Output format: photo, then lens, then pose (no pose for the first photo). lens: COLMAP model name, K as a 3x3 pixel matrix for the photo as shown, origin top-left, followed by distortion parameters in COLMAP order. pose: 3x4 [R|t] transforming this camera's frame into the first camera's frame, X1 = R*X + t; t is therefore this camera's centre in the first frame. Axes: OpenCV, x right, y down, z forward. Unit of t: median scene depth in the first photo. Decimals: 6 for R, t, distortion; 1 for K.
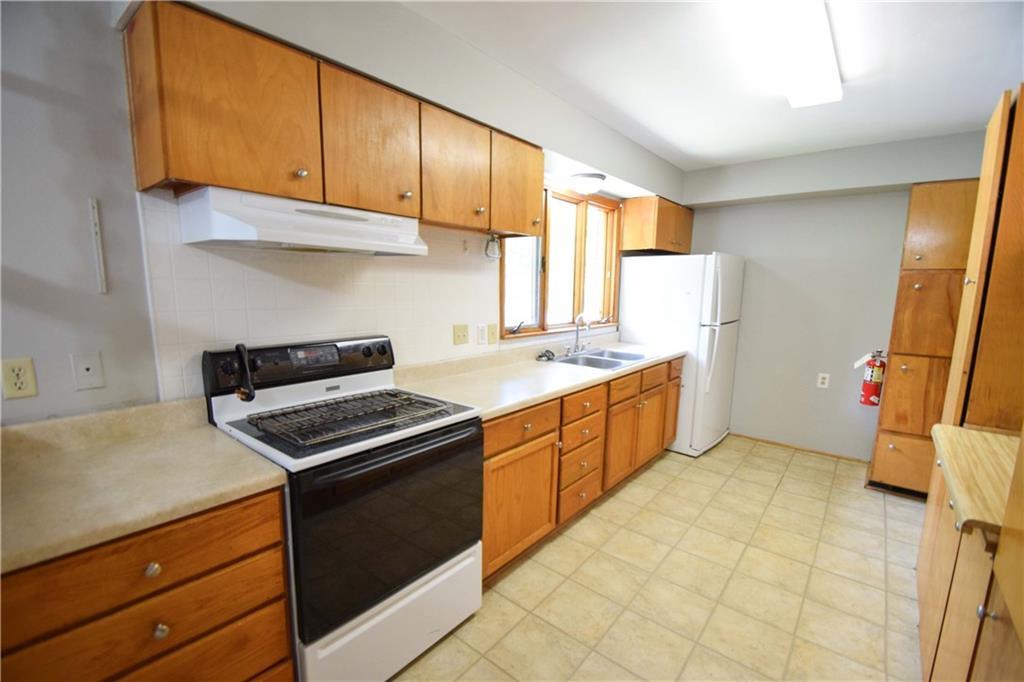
lens RADIAL K [[450.4, 0, 510.9], [0, 450.4, 356.4], [0, 0, 1]] dist [0.021483, -0.021097]
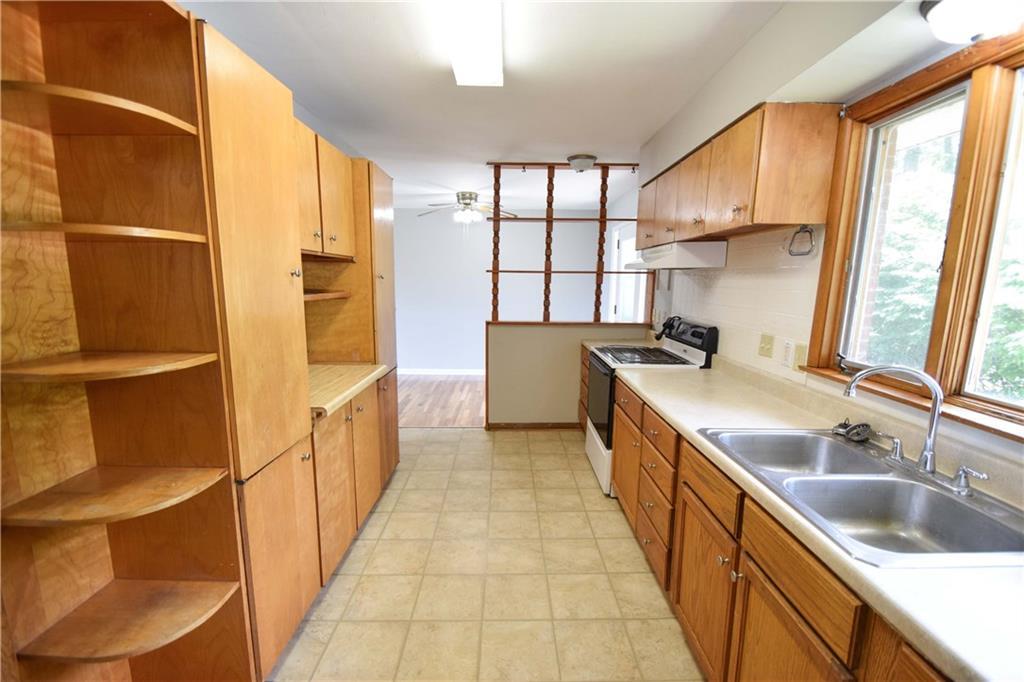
lens RADIAL K [[450.4, 0, 510.9], [0, 450.4, 356.4], [0, 0, 1]] dist [0.021483, -0.021097]
pose [[-0.770503, 0.083042, -0.632004, 0.973781], [-0.124440, 0.952806, 0.276905, -0.246288], [0.625172, 0.292003, -0.723805, 1.550119]]
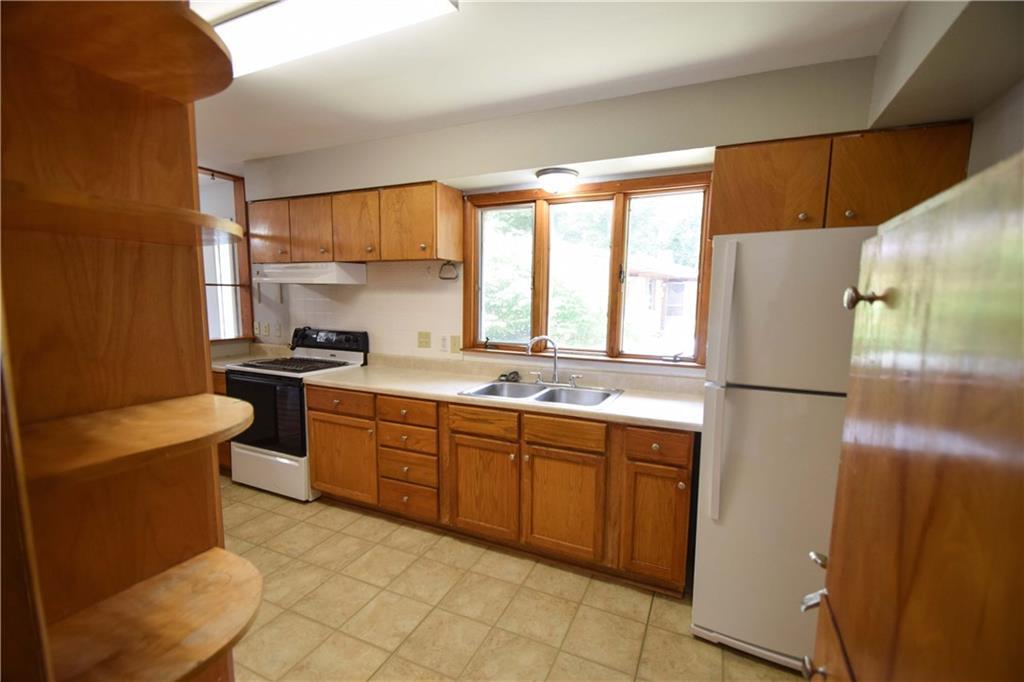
lens RADIAL K [[450.4, 0, 510.9], [0, 450.4, 356.4], [0, 0, 1]] dist [0.021483, -0.021097]
pose [[0.244989, 0.110853, -0.963168, 1.383277], [-0.161050, 0.984293, 0.072320, -0.156442], [0.956056, 0.137401, 0.258994, 1.054979]]
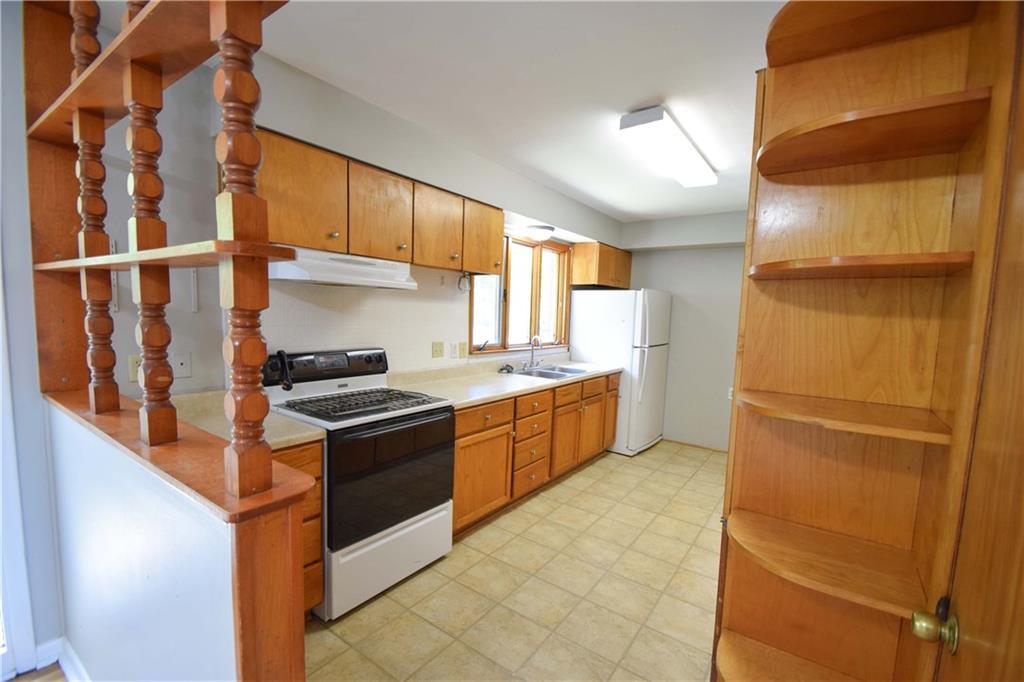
lens RADIAL K [[450.4, 0, 510.9], [0, 450.4, 356.4], [0, 0, 1]] dist [0.021483, -0.021097]
pose [[0.997880, 0.011700, 0.064020, 0.015094], [-0.007975, 0.998277, -0.058133, 0.049891], [-0.064590, 0.057499, 0.996254, -0.324107]]
